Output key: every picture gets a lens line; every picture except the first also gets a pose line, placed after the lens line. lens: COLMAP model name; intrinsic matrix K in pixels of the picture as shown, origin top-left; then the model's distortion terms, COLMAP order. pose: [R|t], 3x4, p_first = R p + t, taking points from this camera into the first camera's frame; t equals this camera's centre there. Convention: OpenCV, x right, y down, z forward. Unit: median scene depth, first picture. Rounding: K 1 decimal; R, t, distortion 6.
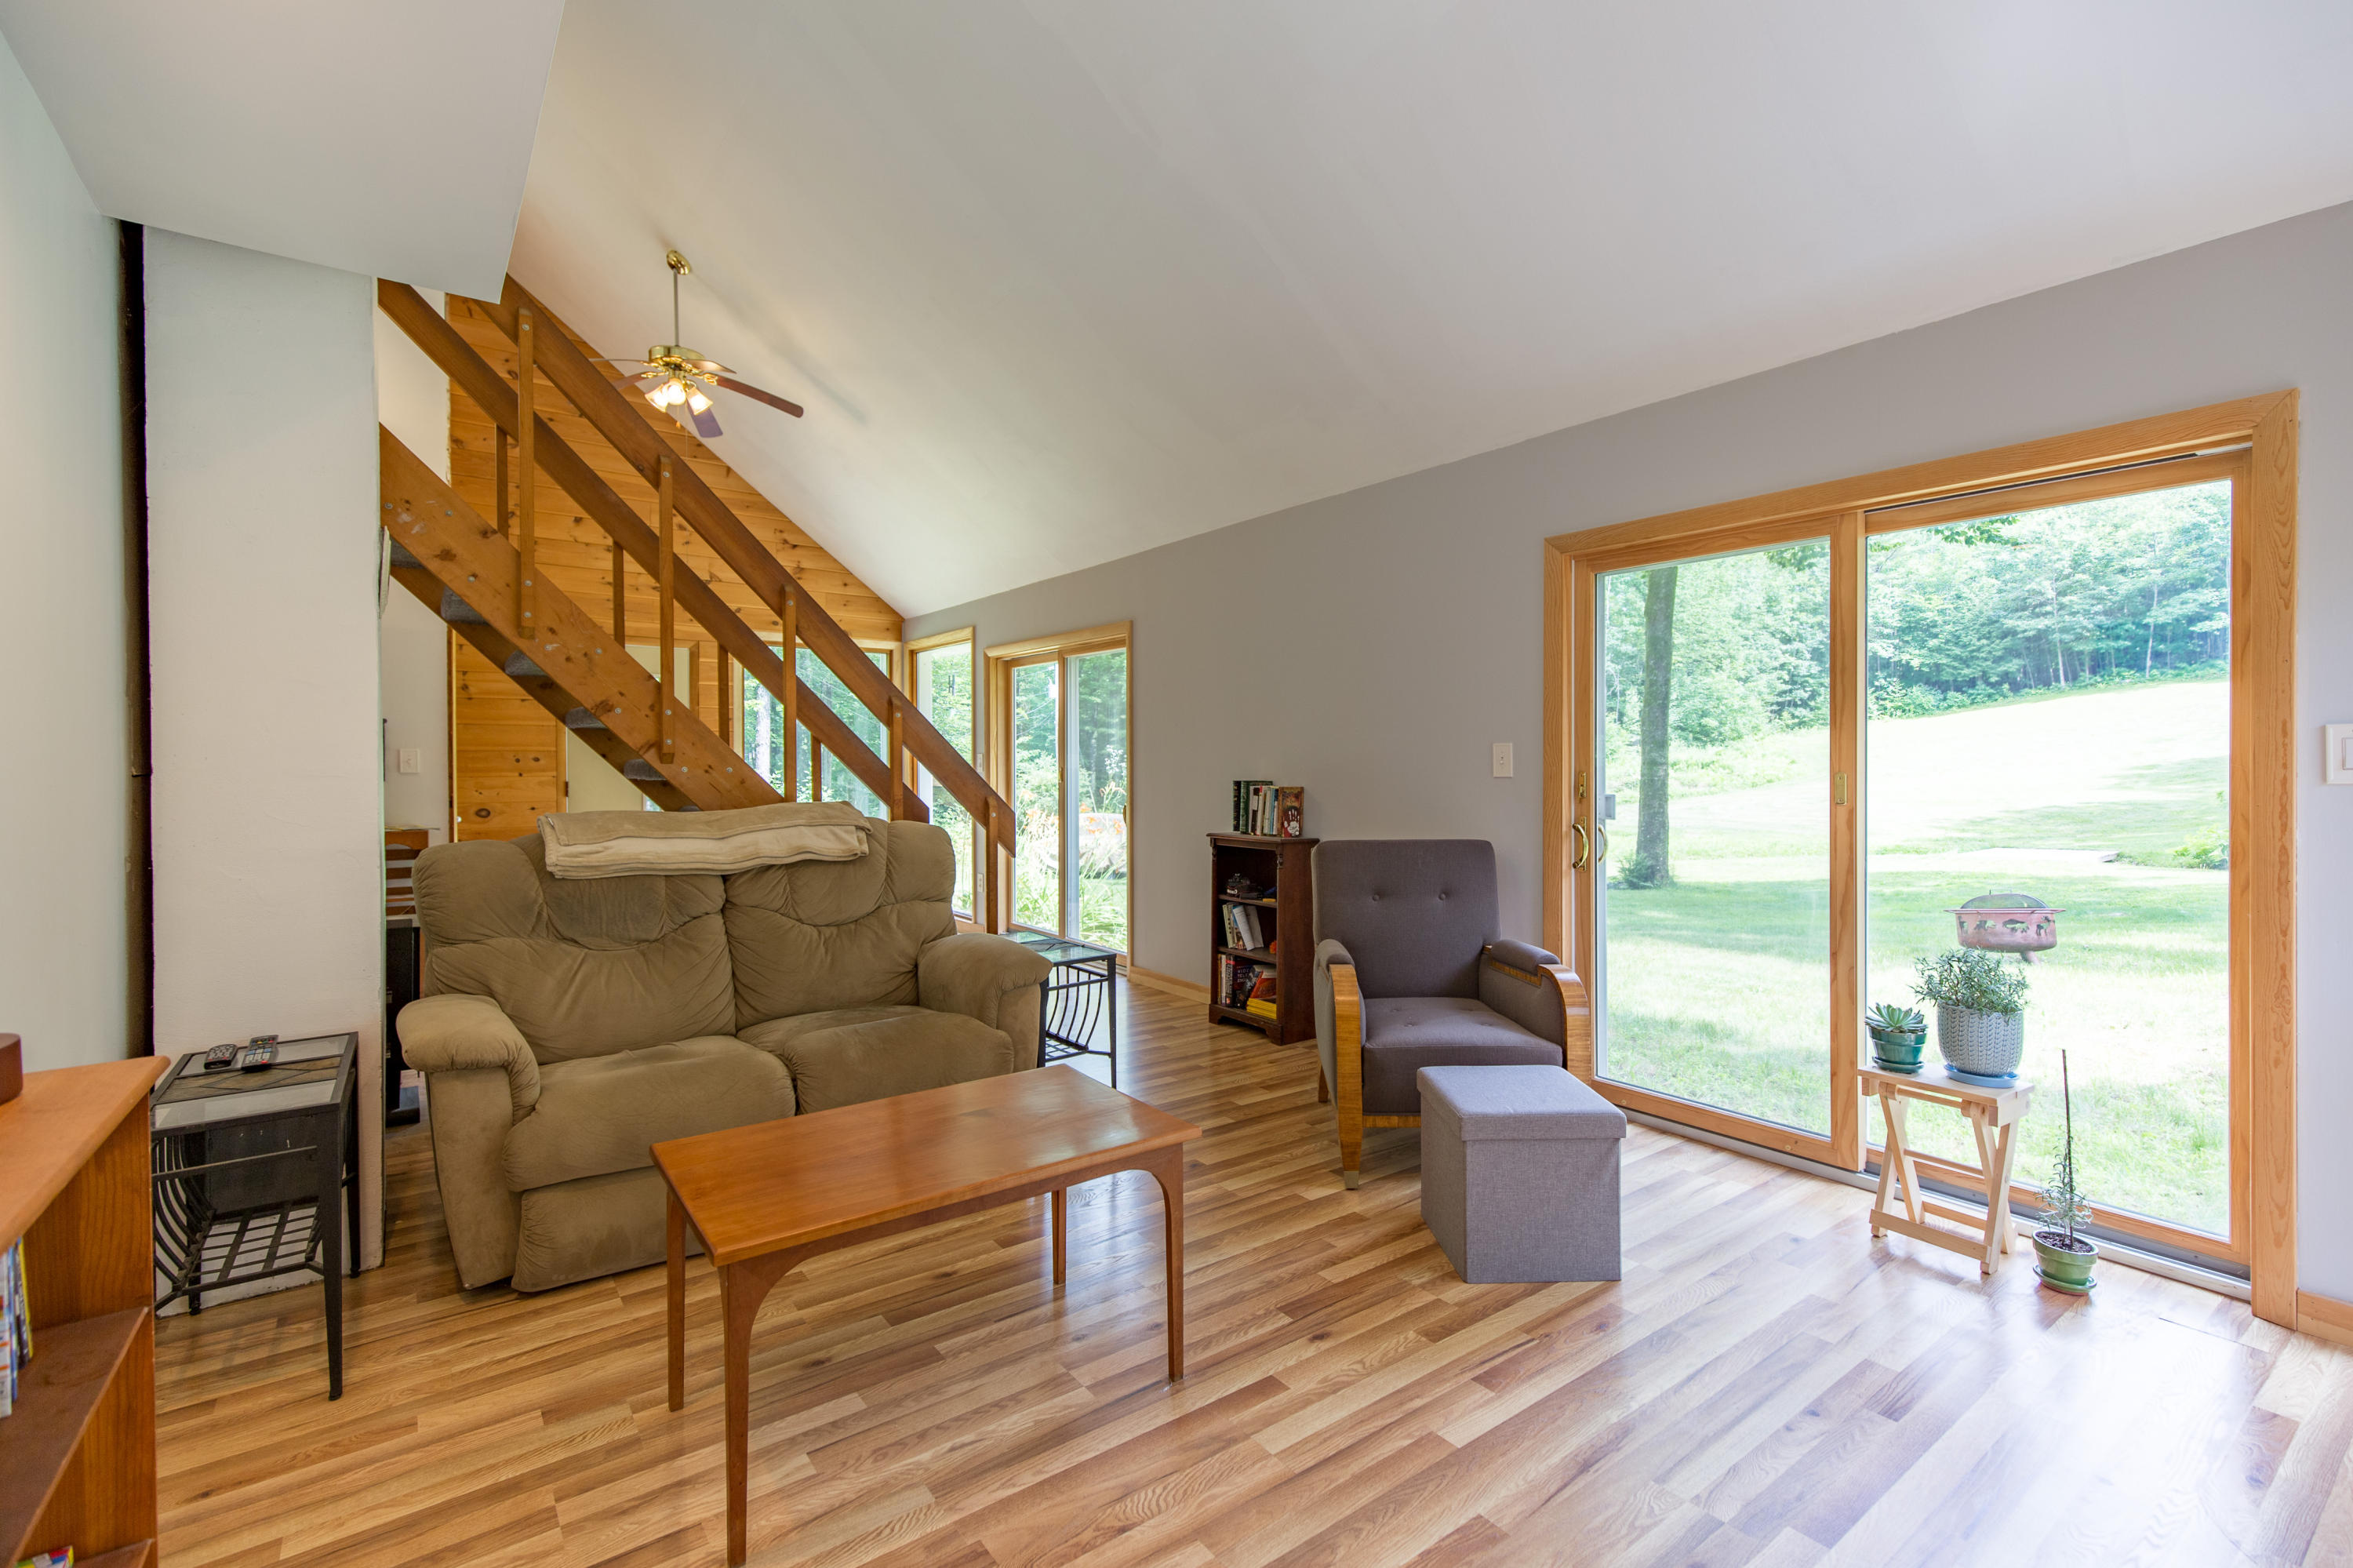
lens RADIAL K [[1071.6, 0, 1179.2], [0, 1071.6, 774.8], [0, 0, 1]] dist [0.002479, 0.000183]
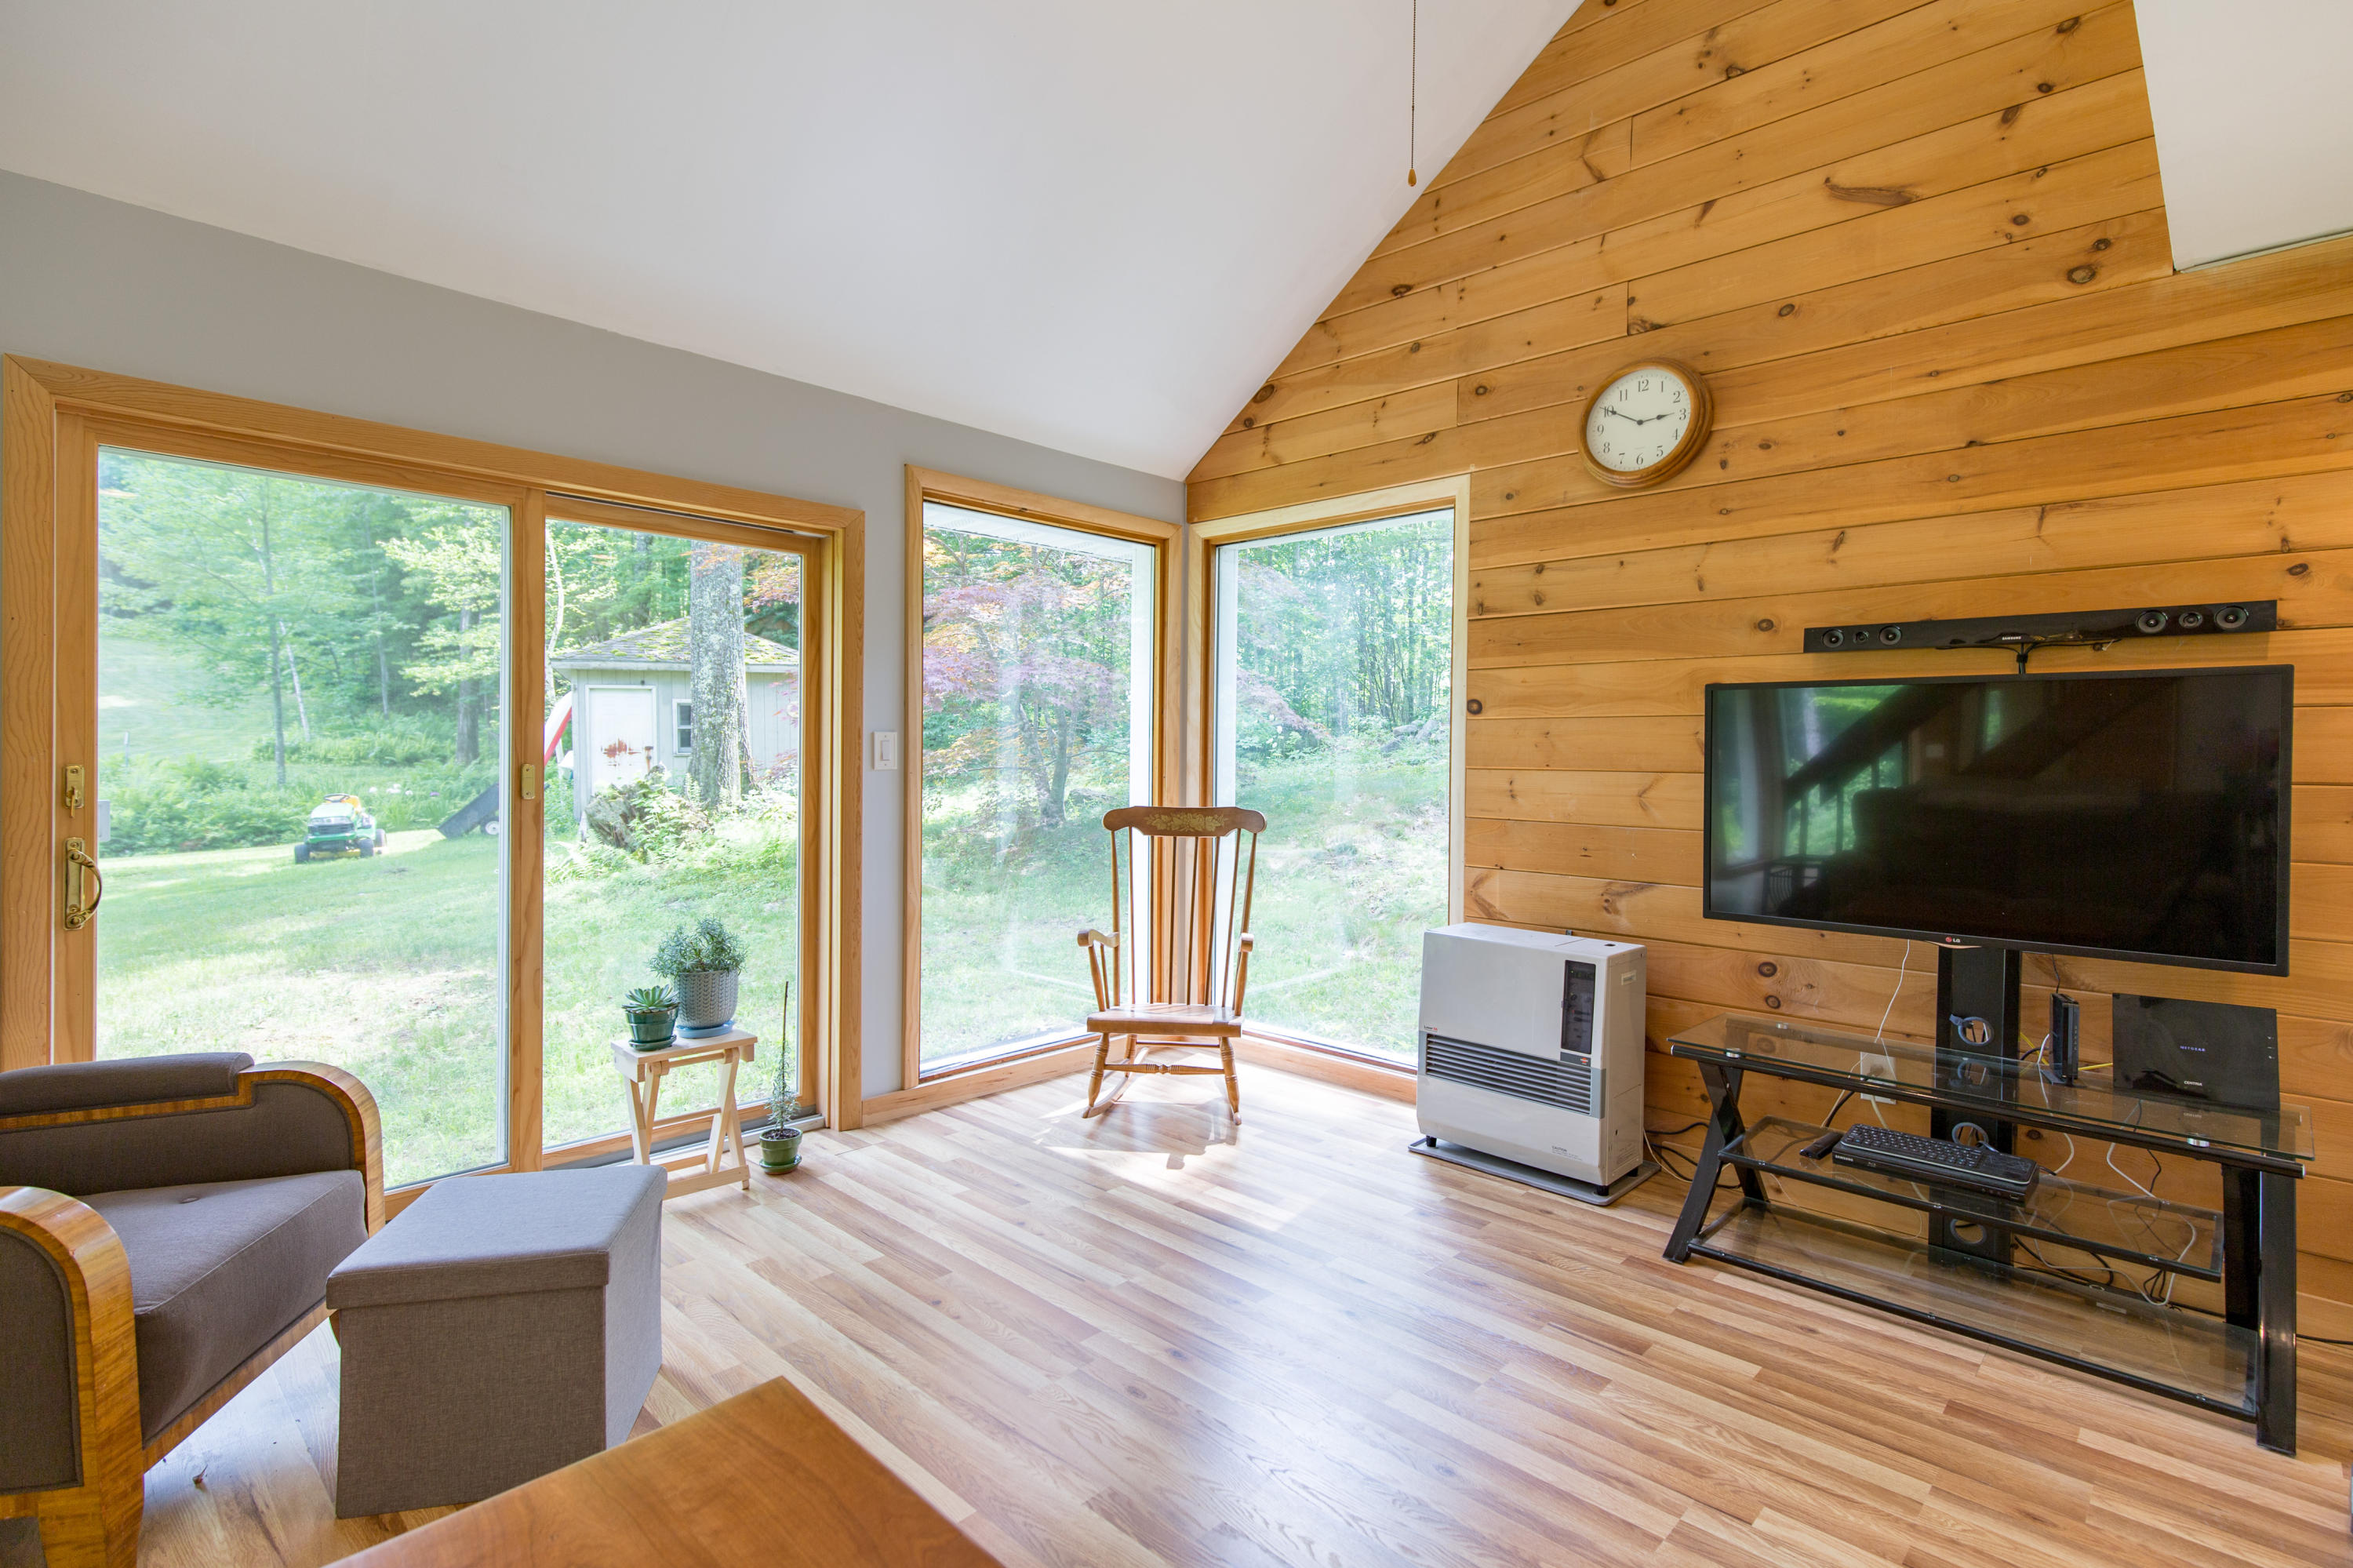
lens RADIAL K [[1071.6, 0, 1176.3], [0, 1071.6, 770.6], [0, 0, 1]] dist [0.002479, 0.000183]
pose [[-0.147978, -0.002544, 0.988987, -0.504529], [0.009668, 0.999945, 0.004019, 0.006974], [-0.988943, 0.010157, -0.147945, 0.754745]]
